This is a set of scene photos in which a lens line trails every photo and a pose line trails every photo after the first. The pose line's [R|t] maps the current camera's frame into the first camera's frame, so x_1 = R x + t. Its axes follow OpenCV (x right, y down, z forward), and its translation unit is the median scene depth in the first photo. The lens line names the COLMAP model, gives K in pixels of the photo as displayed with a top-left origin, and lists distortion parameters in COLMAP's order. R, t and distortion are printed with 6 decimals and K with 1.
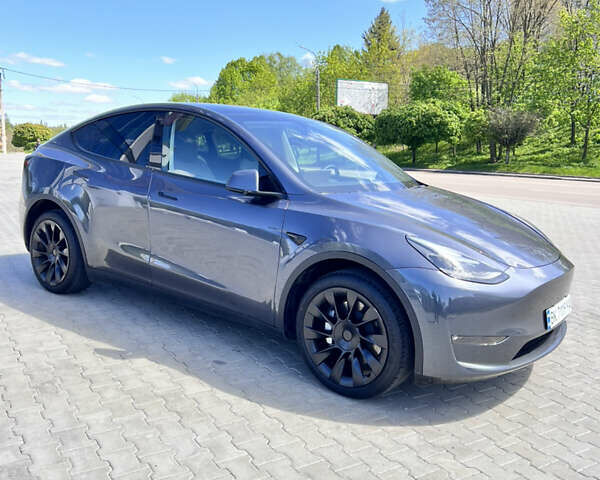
lens RADIAL K [[617.2, 0, 300.0], [0, 617.2, 240.0], [0, 0, 1]] dist [0.060241, -0.088371]
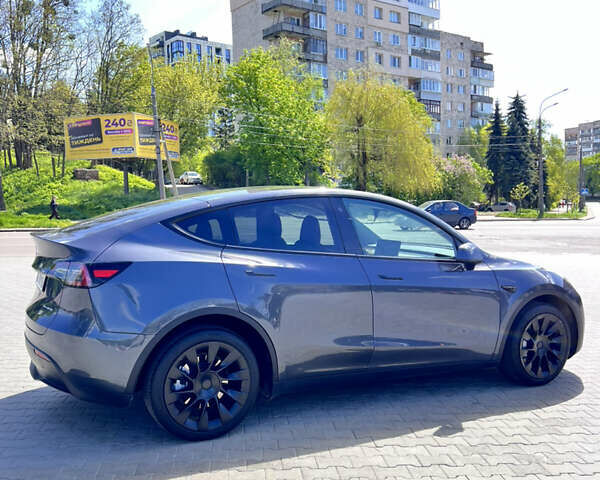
lens RADIAL K [[616.3, 0, 304.0], [0, 616.3, 241.0], [0, 0, 1]] dist [0.072213, -0.094886]
pose [[0.415496, -0.089450, 0.905186, -0.179163], [0.146987, 0.988676, 0.030231, -0.027299], [-0.897640, 0.120490, 0.423939, 0.100128]]
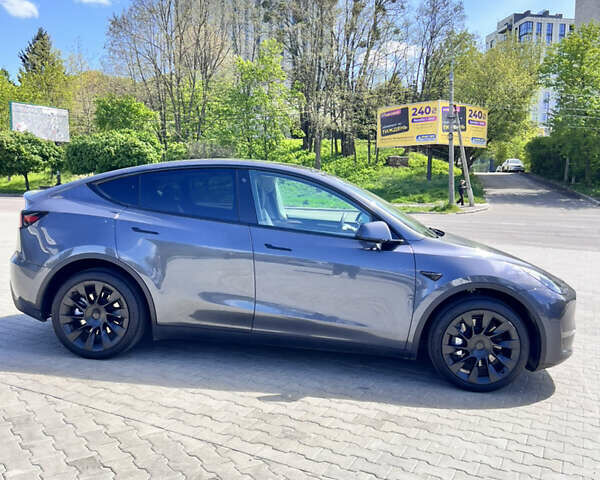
lens RADIAL K [[617.2, 0, 300.0], [0, 617.2, 240.0], [0, 0, 1]] dist [0.060241, -0.088371]
pose [[0.838375, -0.053583, 0.542454, -0.111662], [0.075170, 0.997014, -0.017693, -0.008900], [-0.539886, 0.055610, 0.839899, 0.009260]]
